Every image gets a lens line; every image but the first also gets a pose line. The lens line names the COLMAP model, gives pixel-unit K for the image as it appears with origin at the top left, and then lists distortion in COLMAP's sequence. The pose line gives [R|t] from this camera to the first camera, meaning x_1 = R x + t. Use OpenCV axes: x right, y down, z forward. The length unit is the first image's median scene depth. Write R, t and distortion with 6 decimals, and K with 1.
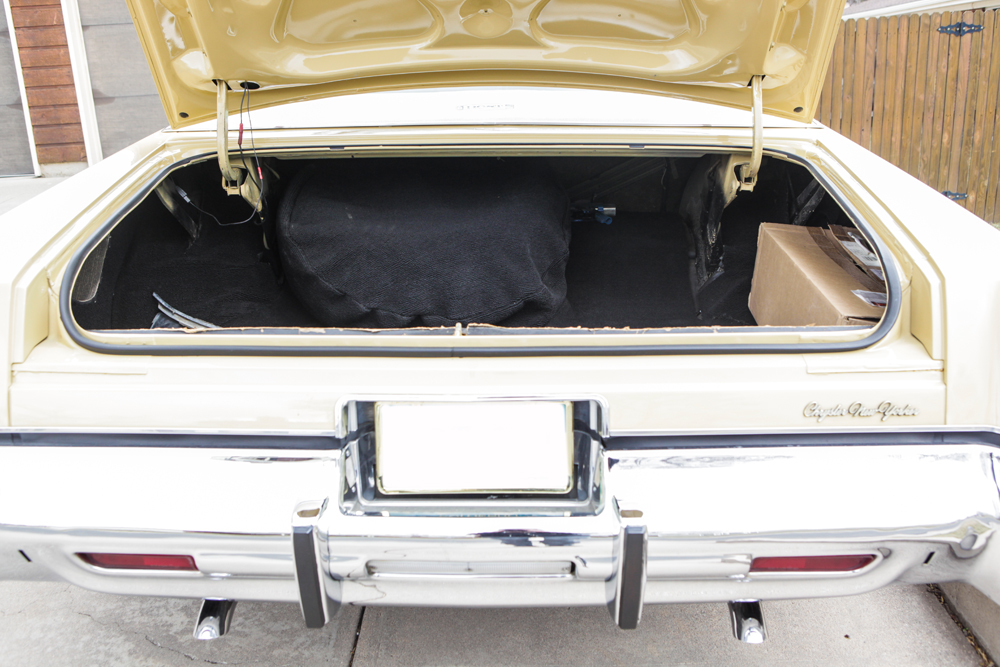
lens RADIAL K [[937.2, 0, 500.0], [0, 937.2, 333.5], [0, 0, 1]] dist [-0.067626, 0.089742]
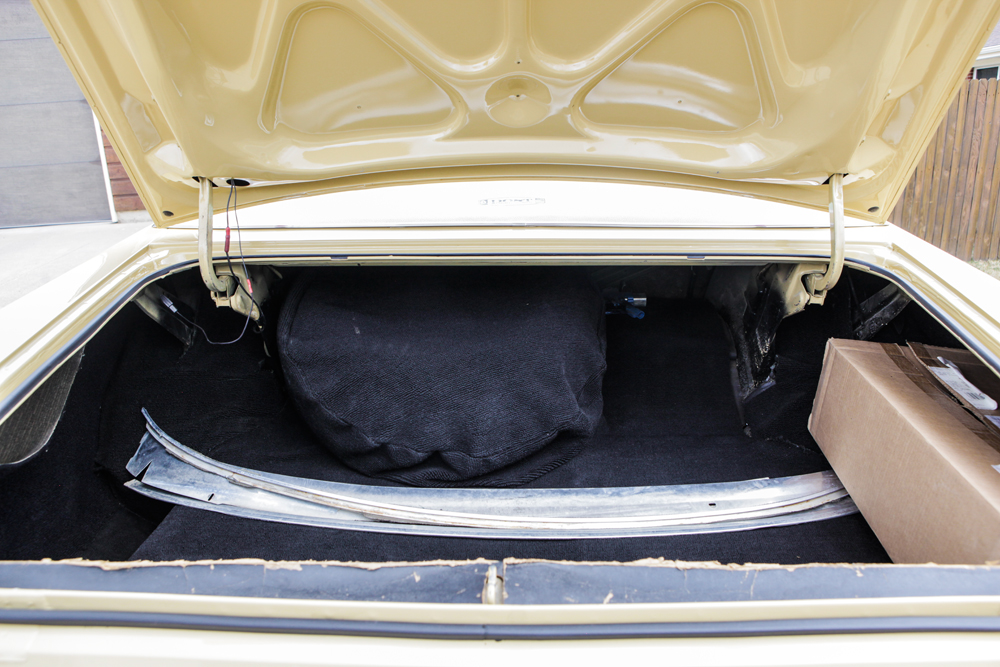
lens RADIAL K [[724.7, 0, 500.0], [0, 724.7, 333.5], [0, 0, 1]] dist [-0.063904, 0.006486]
pose [[0.999991, 0.001735, -0.003946, -0.026076], [-0.001688, 0.999929, 0.011787, -0.134262], [0.003967, -0.011780, 0.999923, 0.337998]]
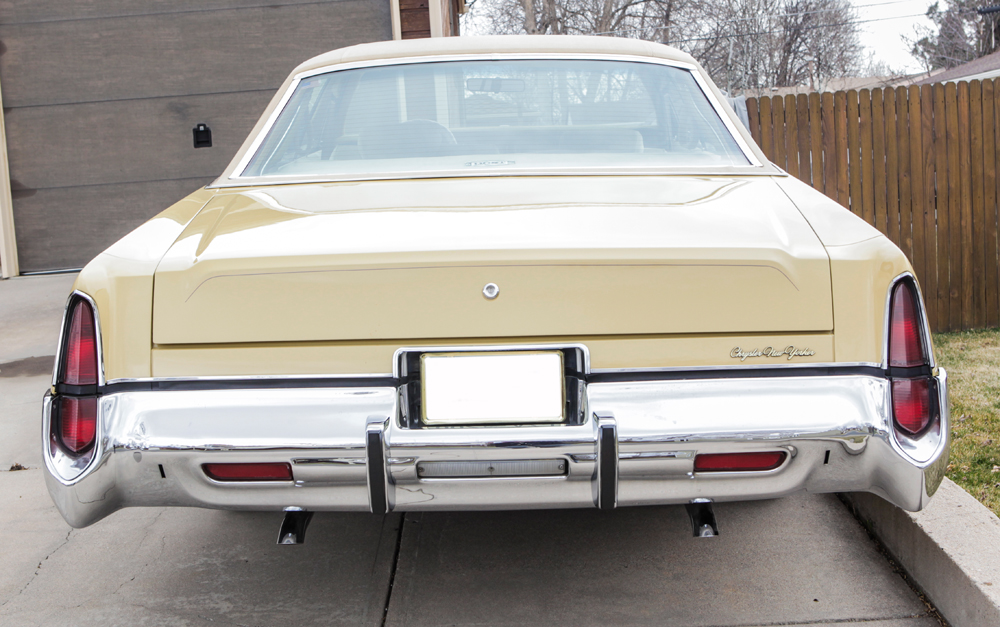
lens RADIAL K [[1369.3, 0, 500.0], [0, 1369.3, 313.5], [0, 0, 1]] dist [-0.030804, -0.001578]
pose [[0.999832, -0.016657, 0.007696, -0.020307], [0.017716, 0.985531, -0.168569, 0.237832], [-0.004777, 0.168677, 0.985660, -0.666866]]
